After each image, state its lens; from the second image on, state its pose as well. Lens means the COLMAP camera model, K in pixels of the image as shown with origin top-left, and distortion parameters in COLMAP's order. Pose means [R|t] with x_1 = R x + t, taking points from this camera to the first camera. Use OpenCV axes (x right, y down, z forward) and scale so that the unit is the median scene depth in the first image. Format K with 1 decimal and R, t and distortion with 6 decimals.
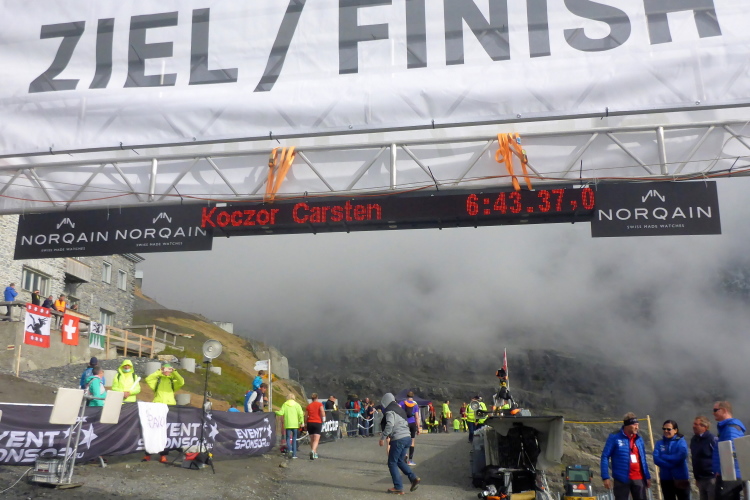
lens RADIAL K [[728.0, 0, 373.7], [0, 728.0, 245.3], [0, 0, 1]] dist [-0.023039, 0.000000]
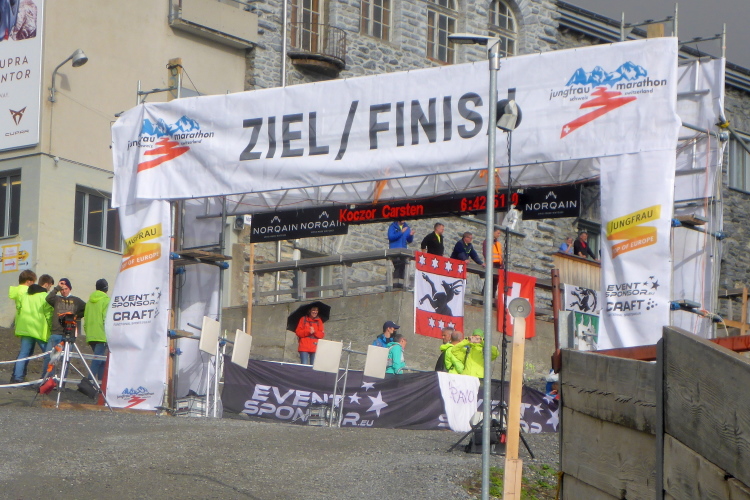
lens RADIAL K [[2747.6, 0, 375.5], [0, 2747.6, 251.1], [0, 0, 1]] dist [1.273928, 0.000000]
pose [[0.869549, -0.042717, -0.491995, 2.907511], [0.089277, 0.993435, 0.071534, -0.396500], [0.485709, -0.106127, 0.867654, -4.408140]]
